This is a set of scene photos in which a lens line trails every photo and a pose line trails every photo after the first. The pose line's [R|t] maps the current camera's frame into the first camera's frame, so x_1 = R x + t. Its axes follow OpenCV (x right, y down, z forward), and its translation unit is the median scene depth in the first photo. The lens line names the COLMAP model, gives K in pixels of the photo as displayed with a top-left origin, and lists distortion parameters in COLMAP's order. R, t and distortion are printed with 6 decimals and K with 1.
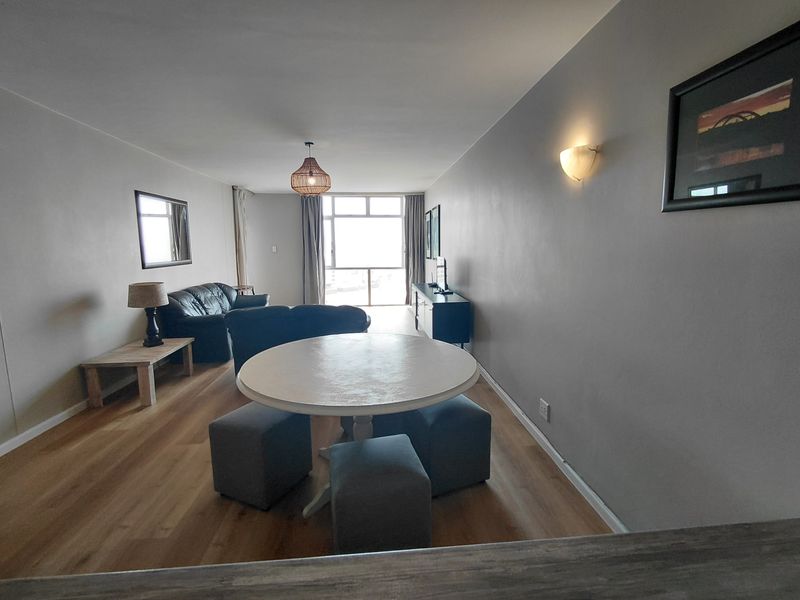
lens RADIAL K [[372.7, 0, 402.6], [0, 372.7, 293.6], [0, 0, 1]] dist [-0.002368, -0.000260]
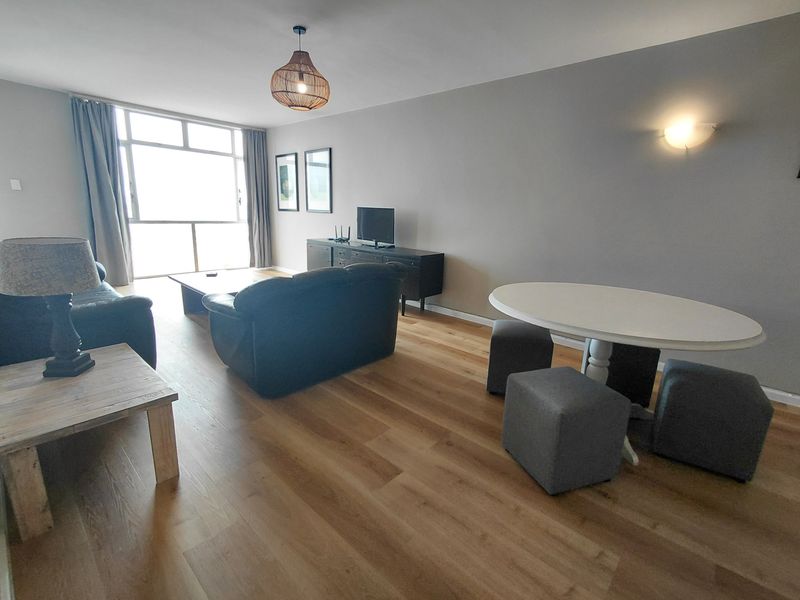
lens RADIAL K [[372.7, 0, 402.6], [0, 372.7, 293.6], [0, 0, 1]] dist [-0.002368, -0.000260]
pose [[0.730802, -0.117577, 0.672386, -0.314288], [0.045514, 0.991254, 0.123868, 0.000230], [-0.681070, -0.059920, 0.729762, 0.173535]]
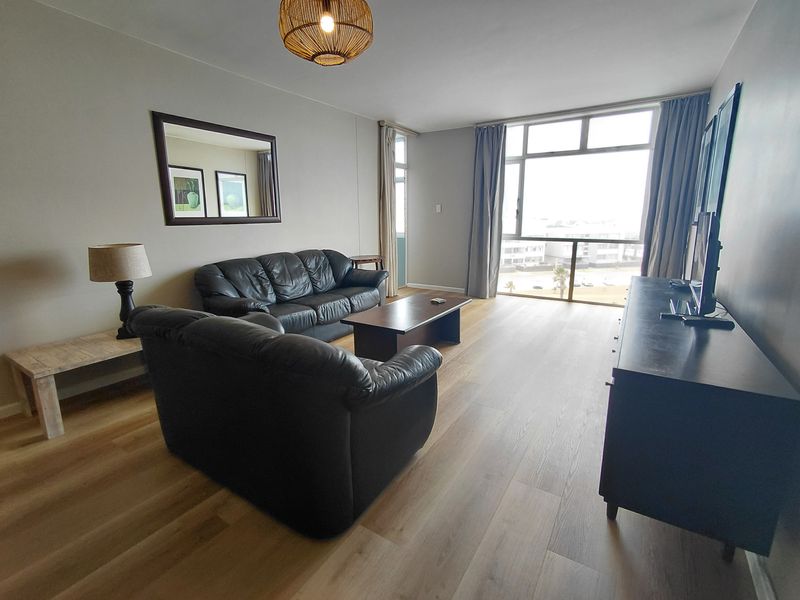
lens RADIAL K [[372.7, 0, 402.6], [0, 372.7, 293.6], [0, 0, 1]] dist [-0.002368, -0.000260]
pose [[0.797031, 0.126609, -0.590518, 0.058726], [-0.078960, 0.991232, 0.105950, -0.024608], [0.598754, -0.037818, 0.800039, 0.354676]]
